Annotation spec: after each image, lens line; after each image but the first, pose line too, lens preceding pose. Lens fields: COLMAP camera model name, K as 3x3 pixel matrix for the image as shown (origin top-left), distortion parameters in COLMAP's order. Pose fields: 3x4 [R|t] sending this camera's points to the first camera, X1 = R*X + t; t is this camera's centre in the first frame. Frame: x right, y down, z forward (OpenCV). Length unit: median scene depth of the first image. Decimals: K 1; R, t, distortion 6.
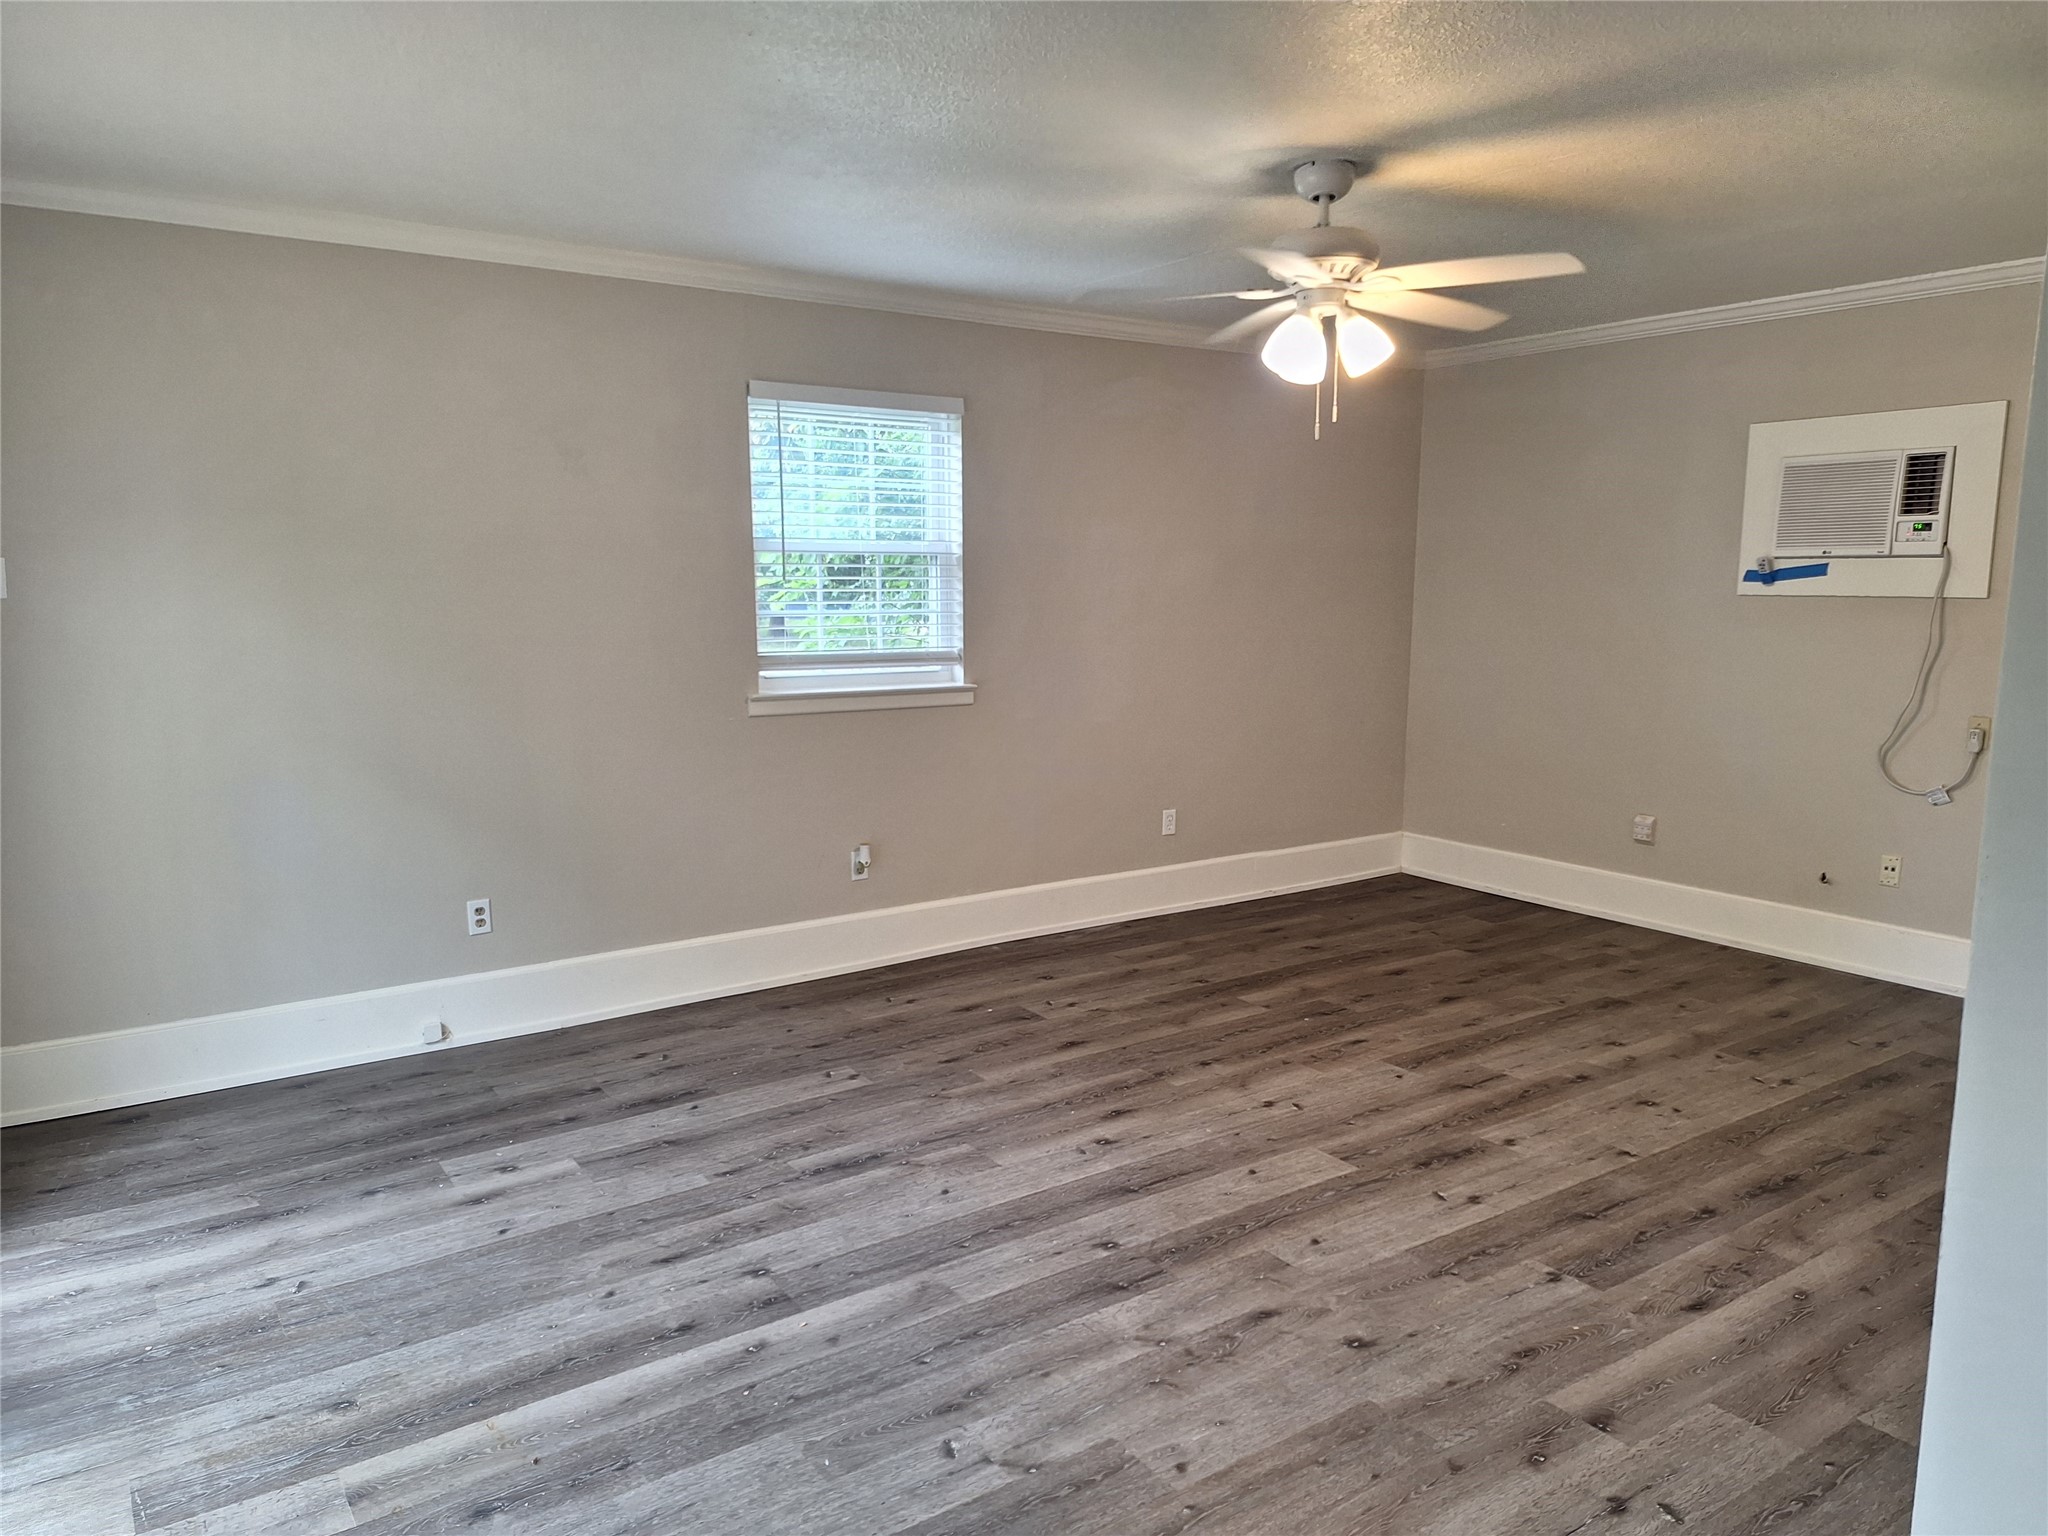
lens RADIAL K [[1414.0, 0, 1022.5], [0, 1414.0, 779.8], [0, 0, 1]] dist [0.085432, -0.101550]
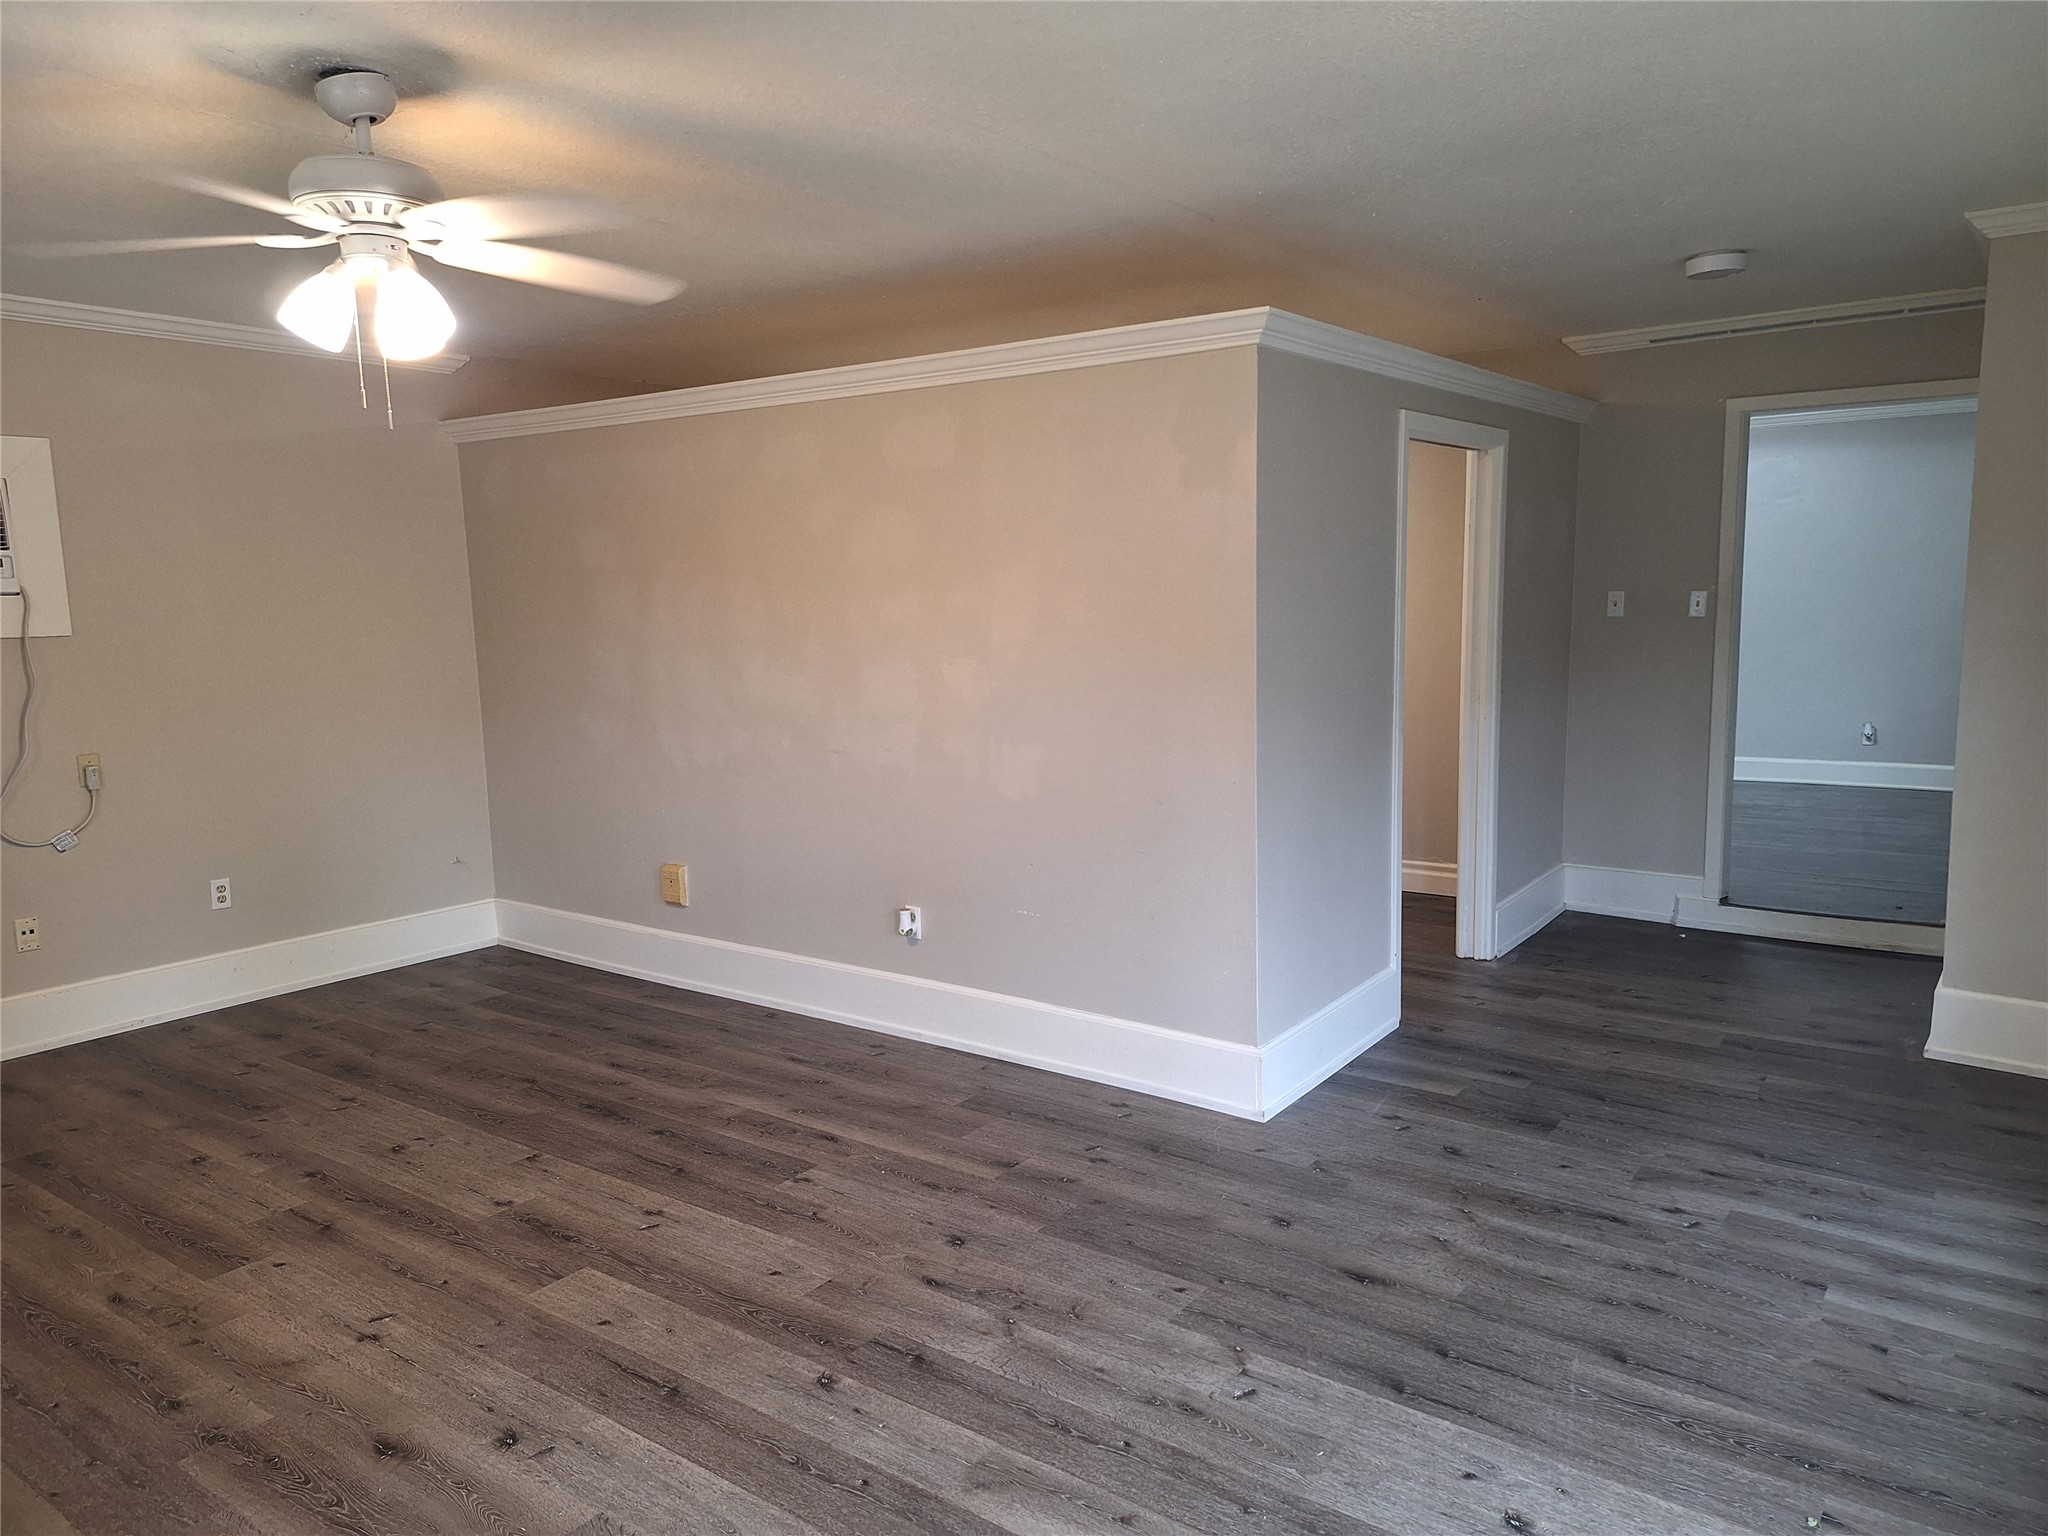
lens RADIAL K [[1414.0, 0, 1022.5], [0, 1414.0, 779.8], [0, 0, 1]] dist [0.085432, -0.101550]
pose [[-0.330399, -0.122118, 0.935908, -0.655849], [0.157284, 0.970606, 0.182170, -0.143693], [-0.930644, 0.207392, -0.301480, 0.954849]]
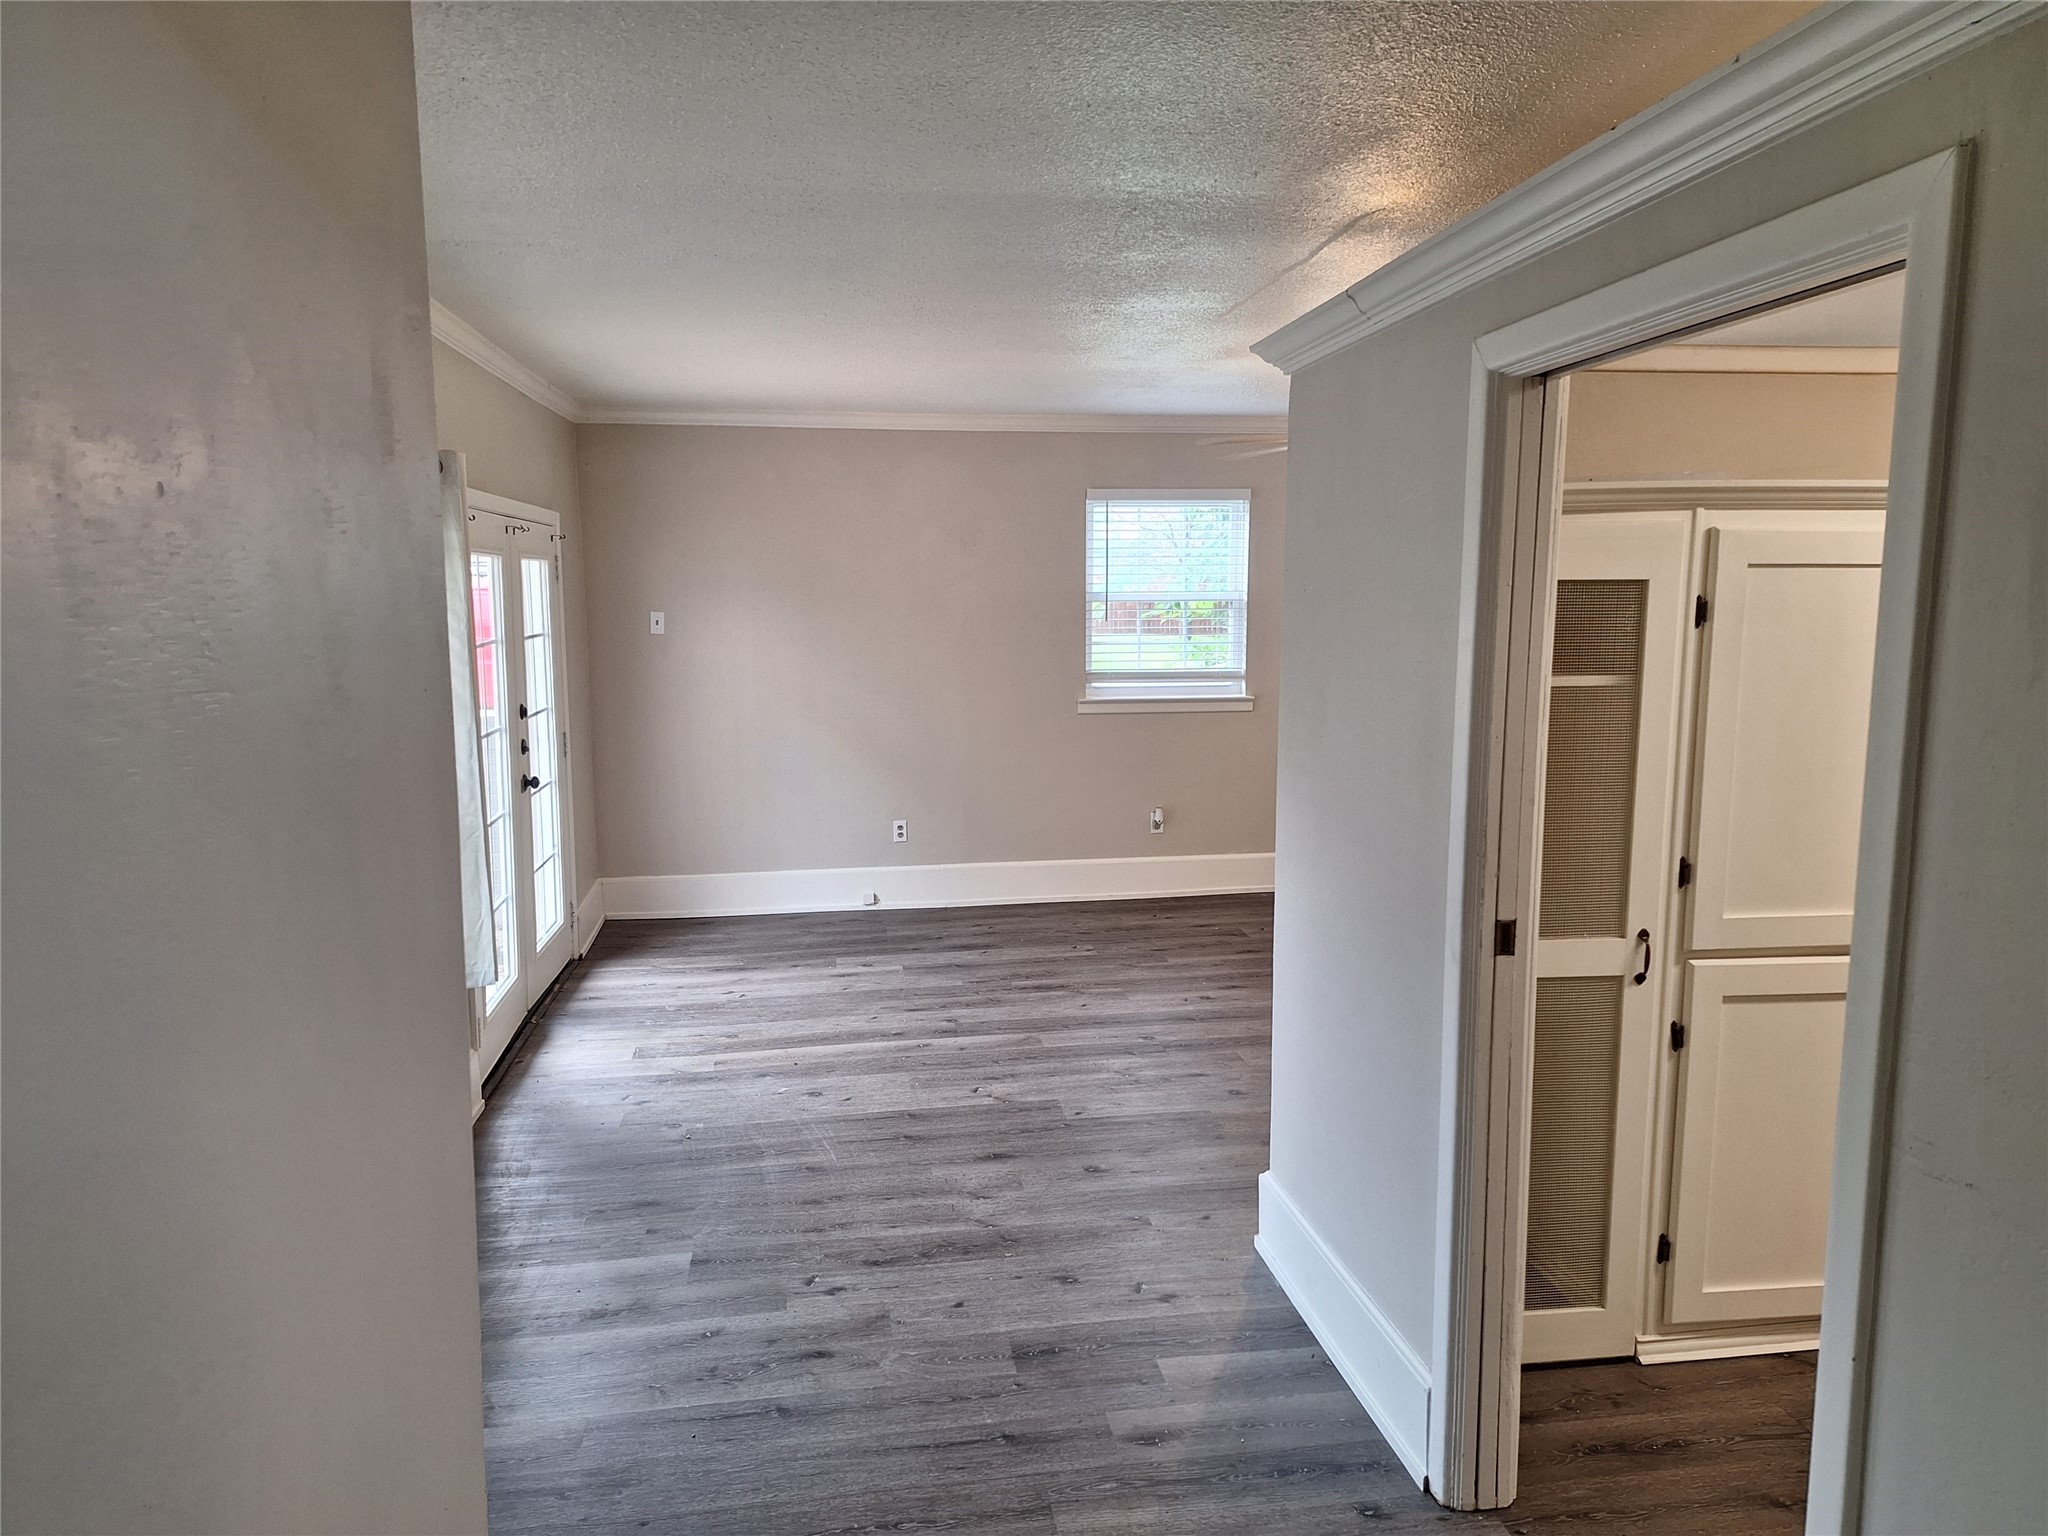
lens RADIAL K [[1423.3, 0, 1038.6], [0, 1423.3, 777.3], [0, 0, 1]] dist [0.120621, -0.200820]
pose [[0.899308, 0.054318, -0.433929, 0.570398], [-0.059507, 0.998227, 0.001628, 0.029488], [0.433248, 0.024358, 0.900946, -0.476561]]
